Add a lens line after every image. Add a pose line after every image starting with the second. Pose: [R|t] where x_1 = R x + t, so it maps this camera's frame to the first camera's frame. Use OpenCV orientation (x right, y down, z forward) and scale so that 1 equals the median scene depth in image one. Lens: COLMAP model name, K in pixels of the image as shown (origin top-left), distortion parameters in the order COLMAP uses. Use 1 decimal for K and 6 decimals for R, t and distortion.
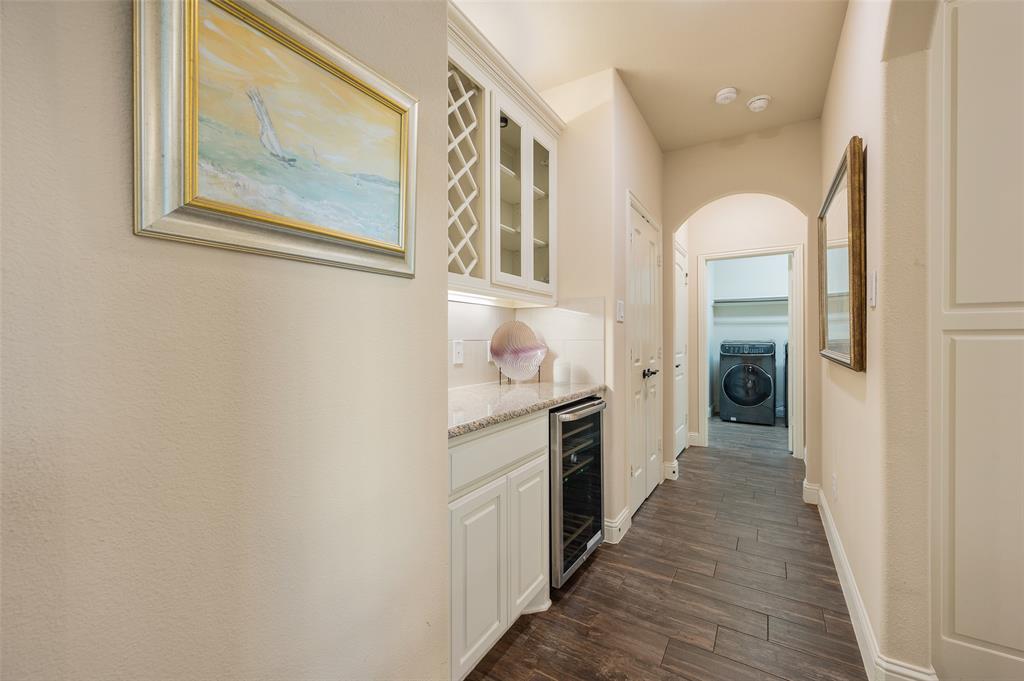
lens RADIAL K [[415.6, 0, 517.6], [0, 415.6, 340.6], [0, 0, 1]] dist [0.001280, -0.001228]
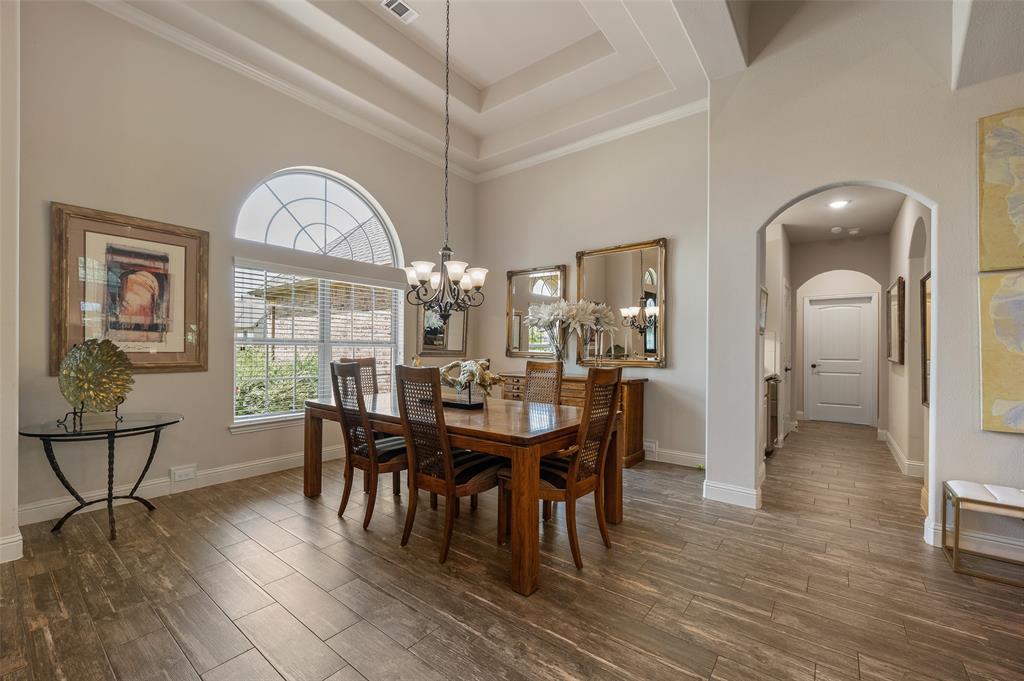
lens RADIAL K [[415.6, 0, 517.9], [0, 415.6, 348.1], [0, 0, 1]] dist [0.001280, -0.001228]
pose [[0.993904, 0.005043, -0.110131, -1.018098], [-0.005178, 0.999986, -0.000940, -0.012474], [0.110125, 0.001504, 0.993917, -1.471061]]
